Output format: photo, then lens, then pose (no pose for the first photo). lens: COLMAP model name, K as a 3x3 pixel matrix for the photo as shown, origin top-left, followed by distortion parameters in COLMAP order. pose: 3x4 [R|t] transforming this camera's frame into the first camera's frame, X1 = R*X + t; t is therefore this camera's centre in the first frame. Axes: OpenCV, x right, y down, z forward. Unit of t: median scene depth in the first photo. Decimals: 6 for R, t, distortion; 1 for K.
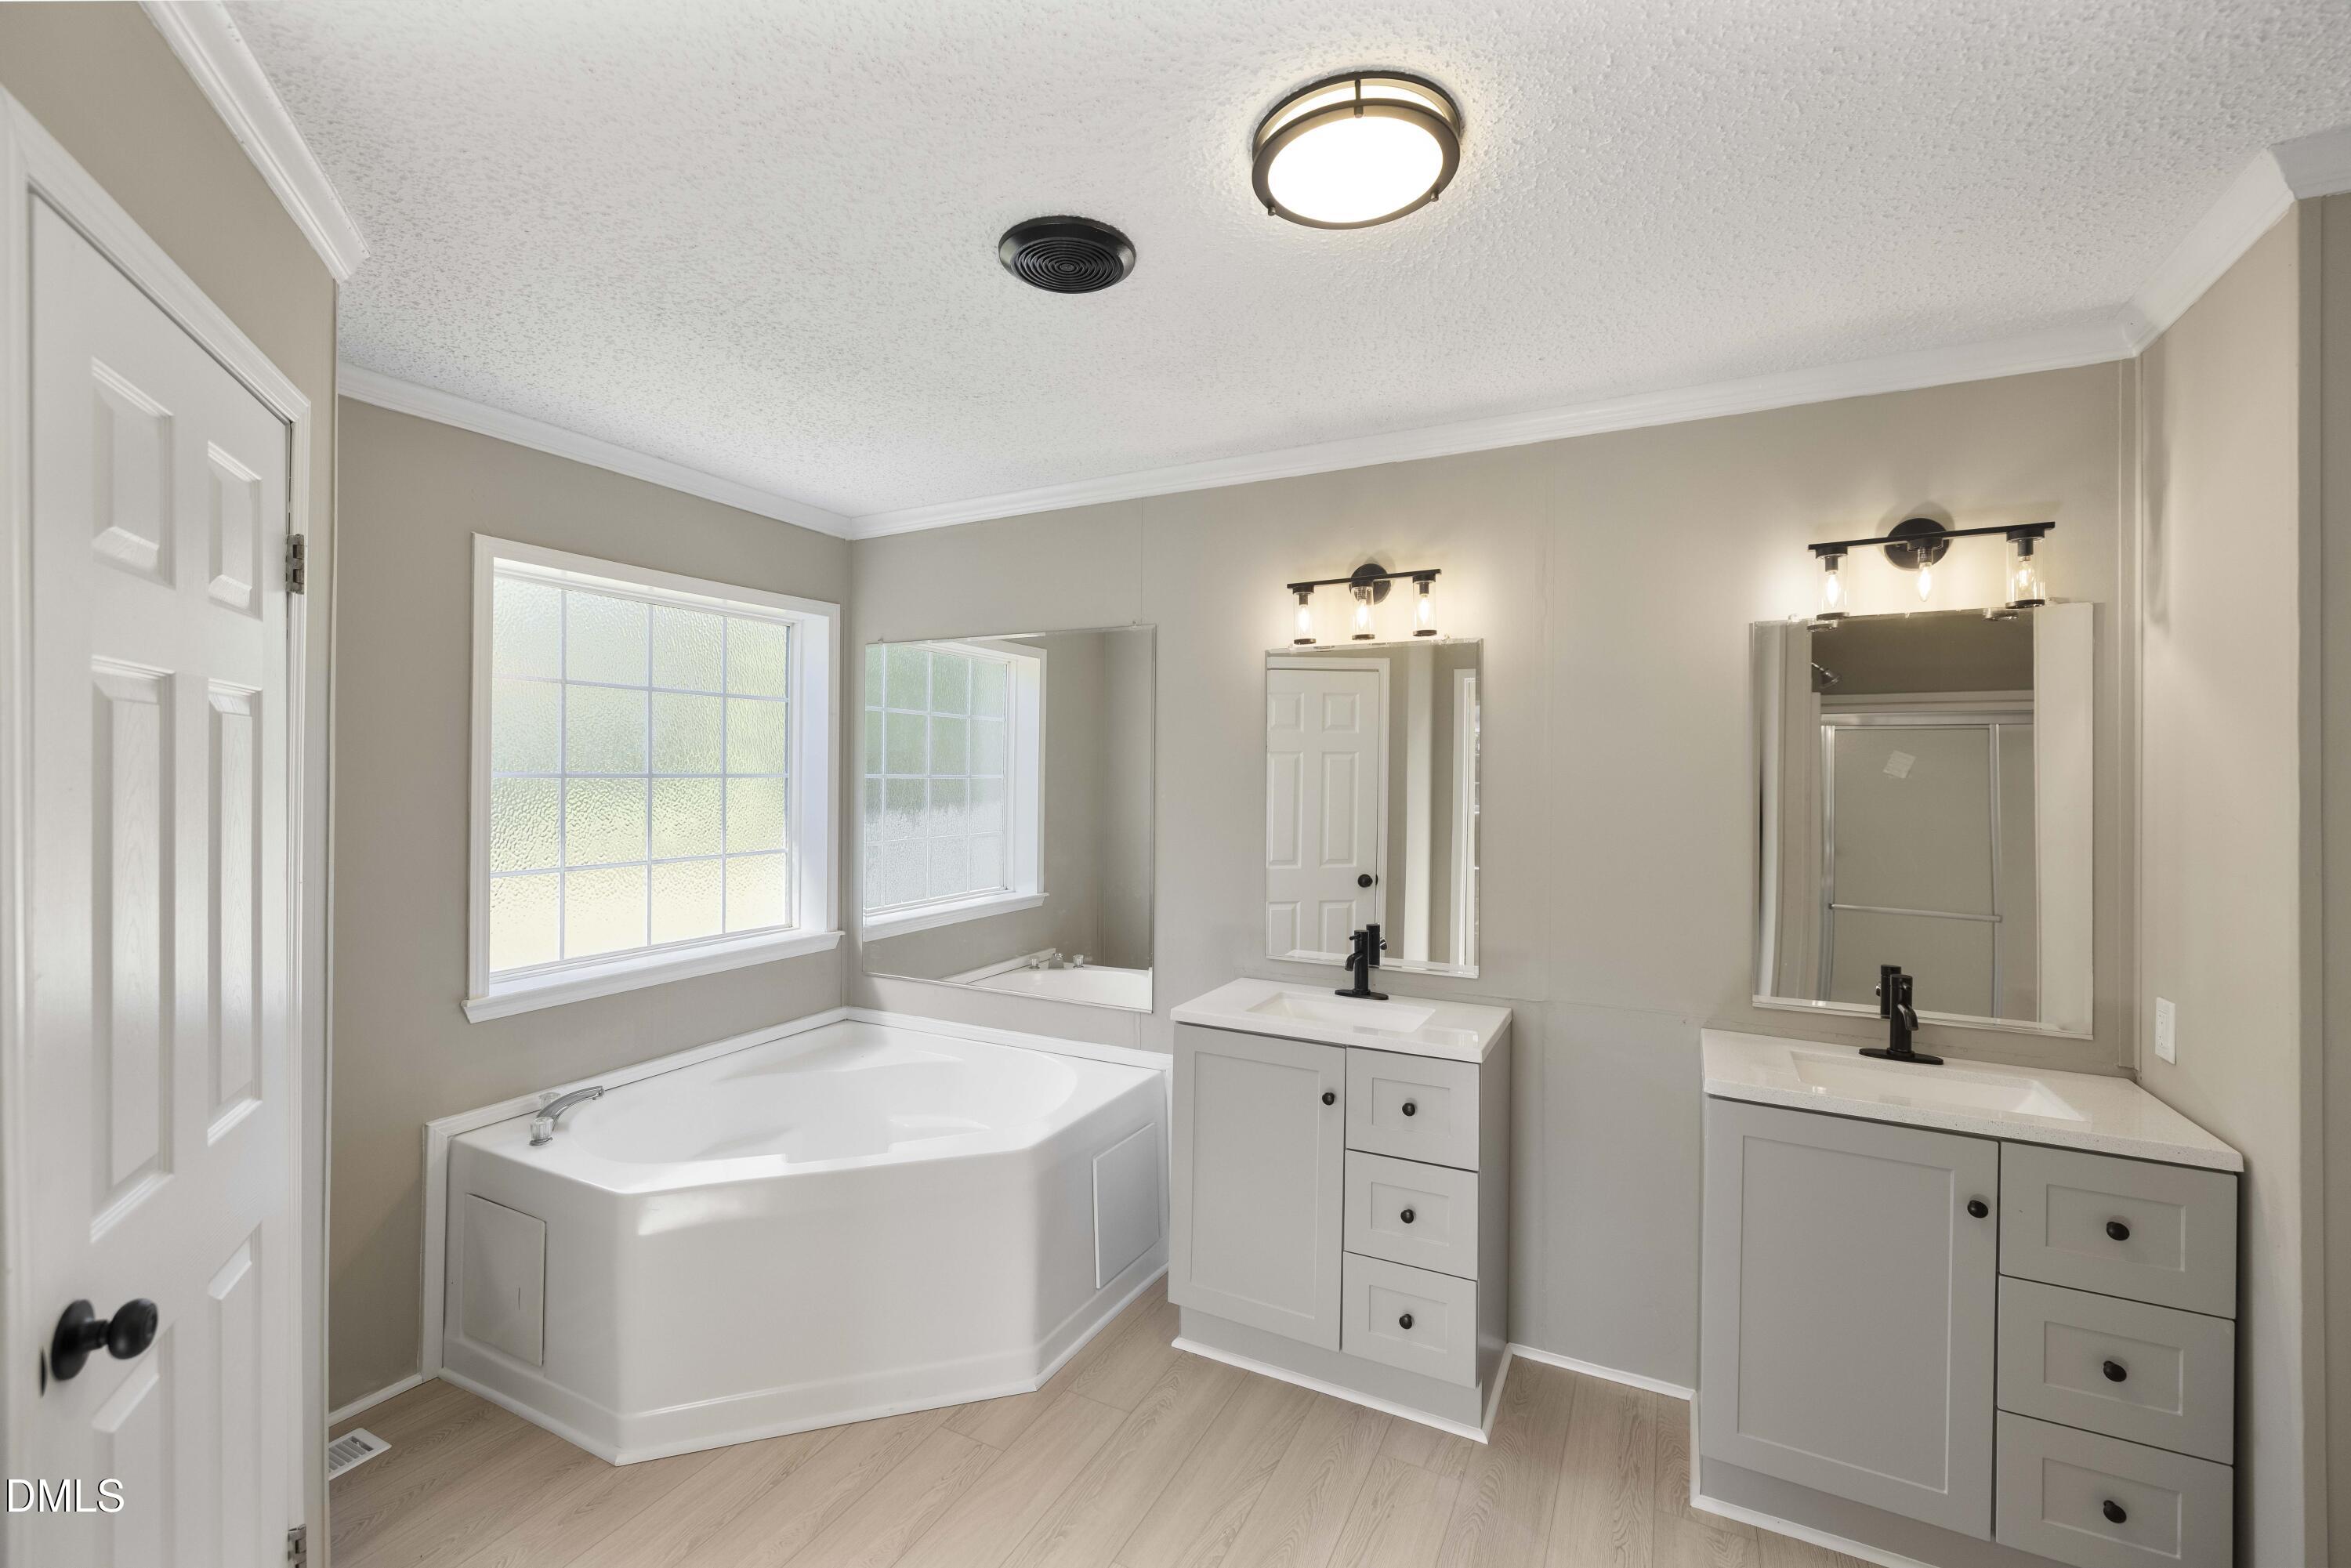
lens RADIAL K [[1017.8, 0, 1170.2], [0, 1017.8, 771.1], [0, 0, 1]] dist [0.001431, -0.000549]
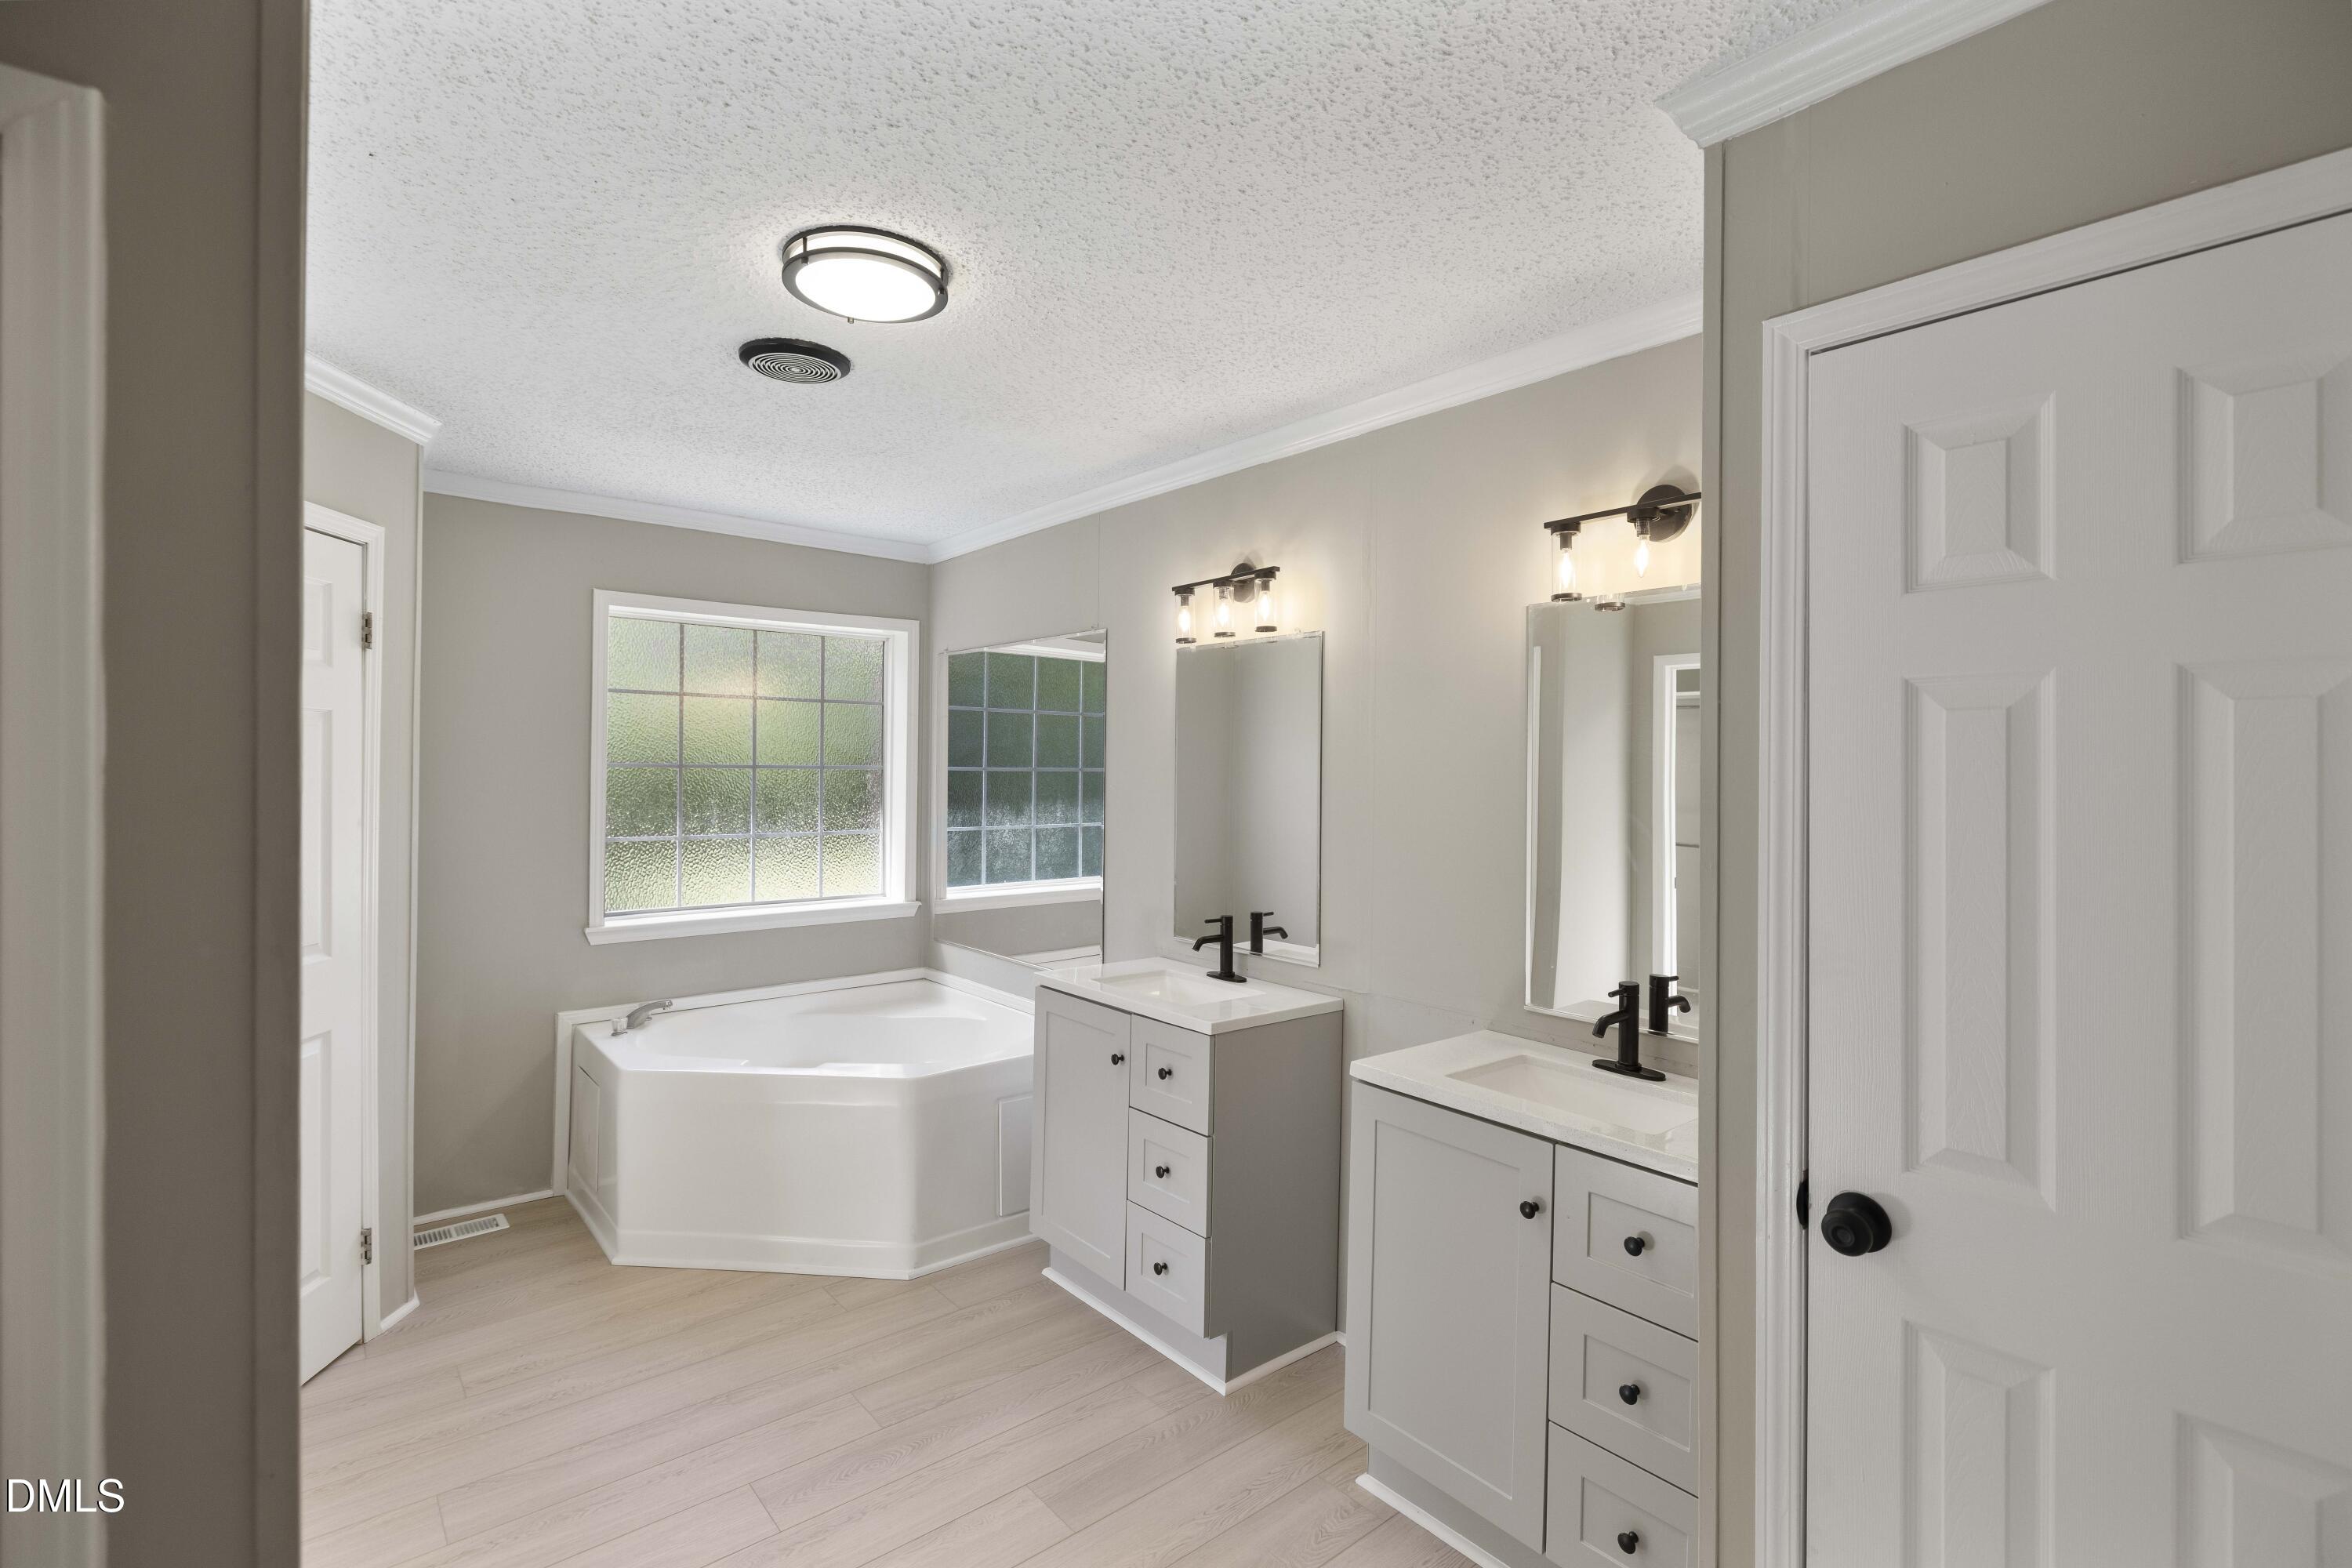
lens RADIAL K [[1107.0, 0, 1170.2], [0, 1107.0, 767.0], [0, 0, 1]] dist [-0.002330, -0.000427]
pose [[0.921495, 0.002166, -0.388384, 0.636052], [-0.003219, 0.999993, -0.002061, 0.007781], [0.388377, 0.003149, 0.921495, -0.076857]]
